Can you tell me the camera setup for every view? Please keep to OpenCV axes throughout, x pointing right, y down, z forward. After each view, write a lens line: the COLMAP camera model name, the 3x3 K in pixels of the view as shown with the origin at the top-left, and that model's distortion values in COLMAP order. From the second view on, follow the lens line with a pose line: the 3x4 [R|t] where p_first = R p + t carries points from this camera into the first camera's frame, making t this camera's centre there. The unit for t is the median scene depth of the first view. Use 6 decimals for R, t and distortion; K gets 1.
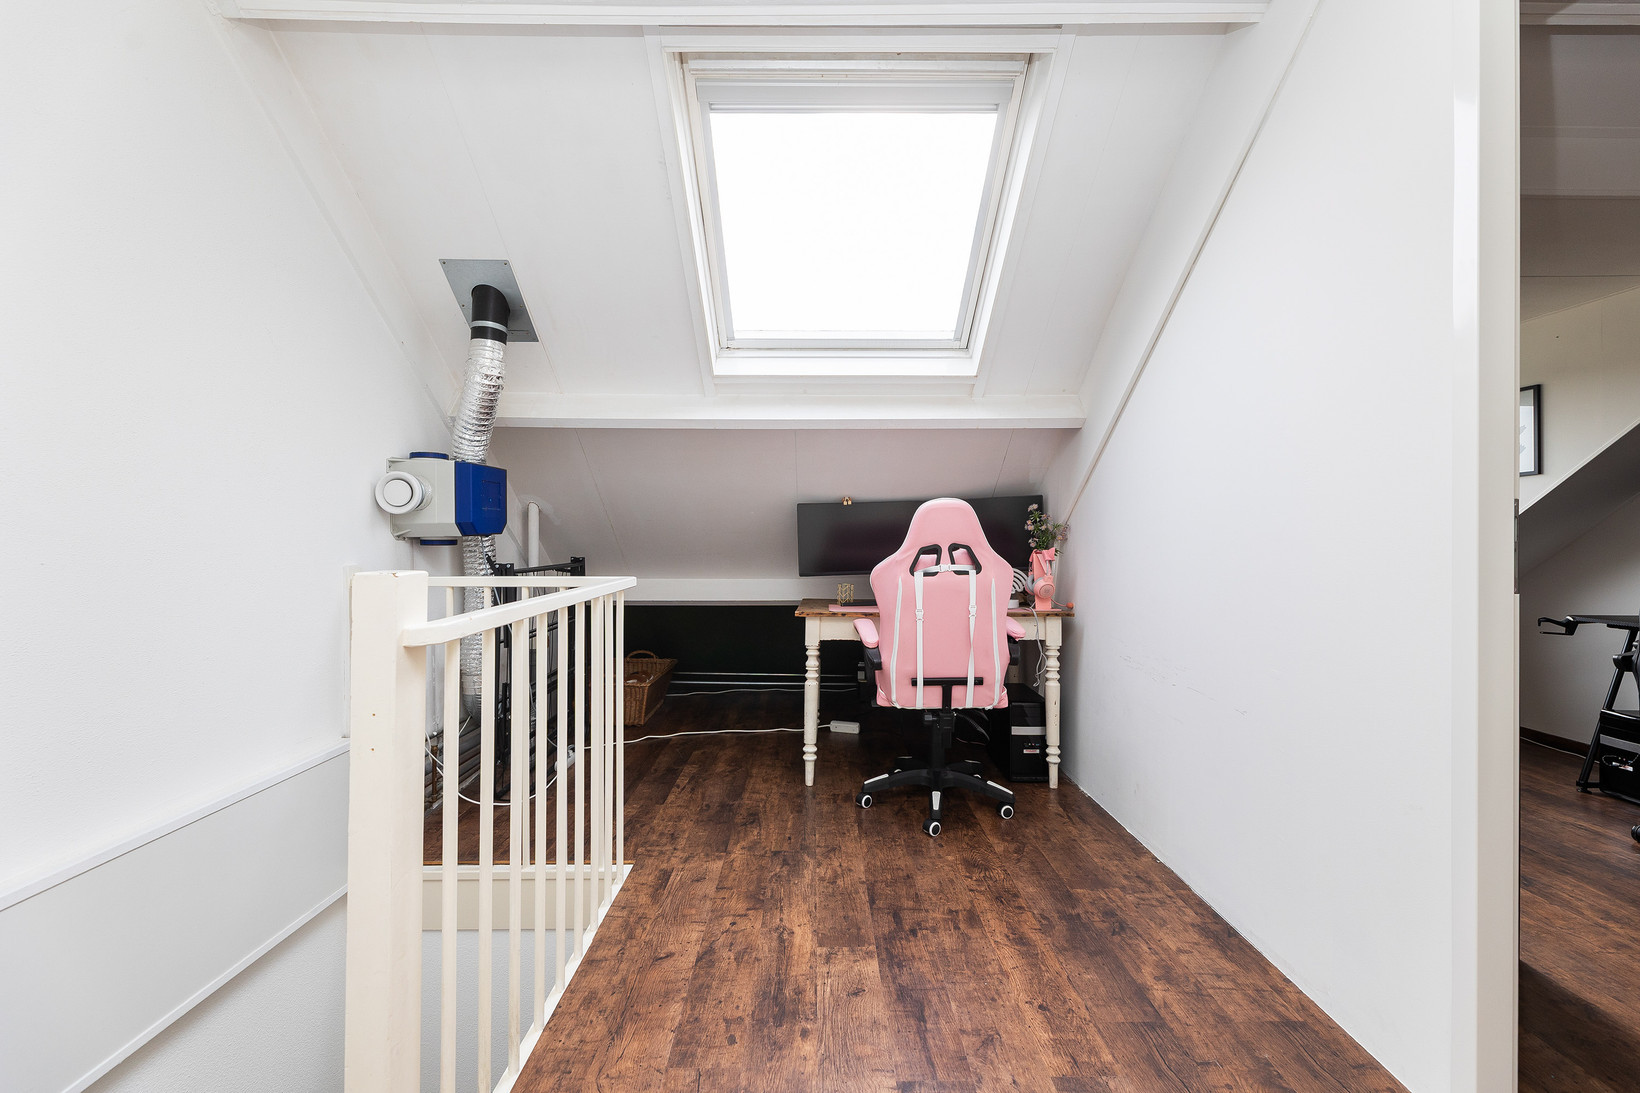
lens RADIAL K [[664.8, 0, 815.1], [0, 664.8, 538.3], [0, 0, 1]] dist [-0.004976, 0.000921]
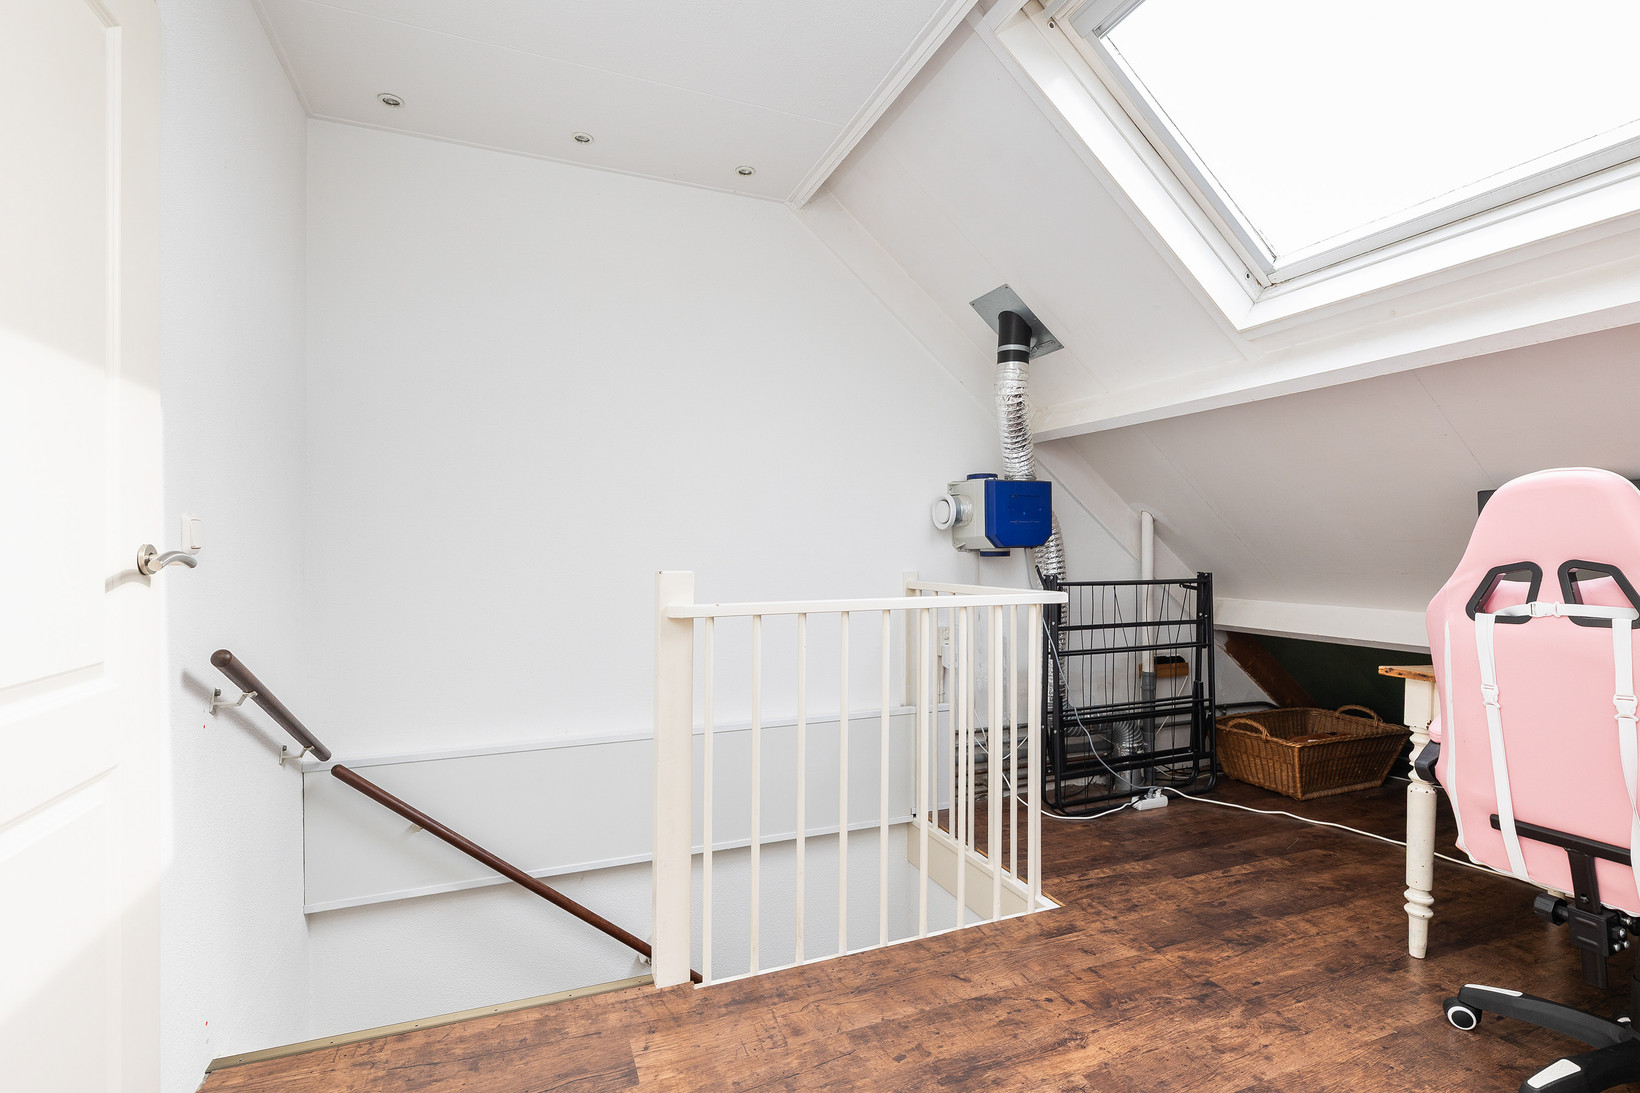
lens RADIAL K [[752.6, 0, 812.3], [0, 752.6, 548.4], [0, 0, 1]] dist [0.001627, -0.000319]
pose [[0.361616, -0.002457, -0.932324, 0.521297], [0.000479, 0.999997, -0.002449, 0.000120], [0.932327, 0.000439, 0.361616, 0.281388]]
